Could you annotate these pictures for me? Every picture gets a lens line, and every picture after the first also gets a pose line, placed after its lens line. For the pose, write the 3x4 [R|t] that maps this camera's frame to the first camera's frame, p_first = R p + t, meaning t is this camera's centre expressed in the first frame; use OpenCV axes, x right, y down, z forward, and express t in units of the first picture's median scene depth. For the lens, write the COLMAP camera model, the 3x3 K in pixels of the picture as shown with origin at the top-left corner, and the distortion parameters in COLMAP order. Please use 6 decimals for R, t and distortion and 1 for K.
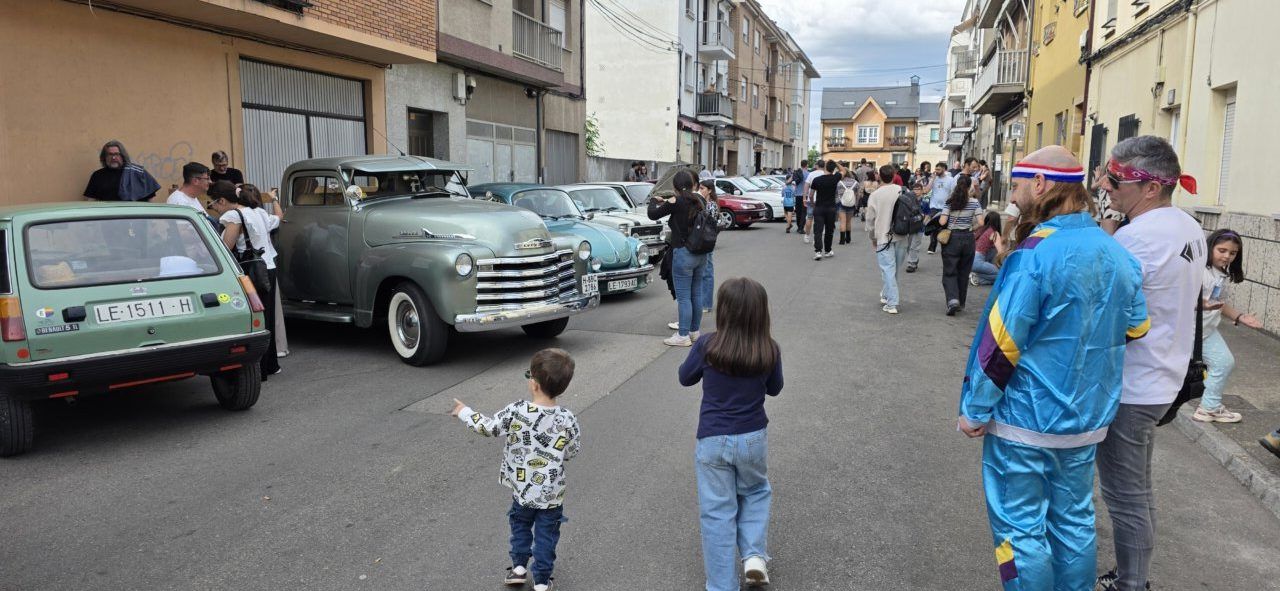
lens RADIAL K [[864.5, 0, 644.6], [0, 864.5, 308.4], [0, 0, 1]] dist [0.071388, -0.063859]
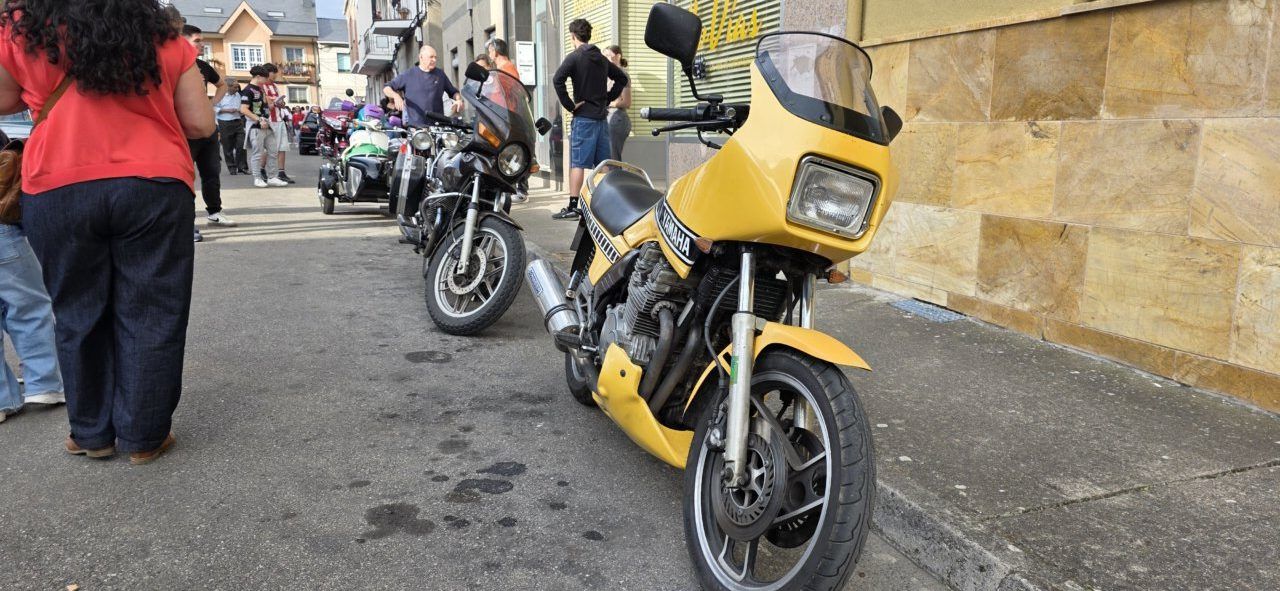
lens RADIAL K [[842.6, 0, 647.8], [0, 842.6, 292.0], [0, 0, 1]] dist [0.071103, -0.077437]
pose [[0.798794, -0.116985, 0.590120, 0.421743], [0.085755, 0.993036, 0.080779, -0.195693], [-0.595461, -0.013920, 0.803264, 1.238614]]
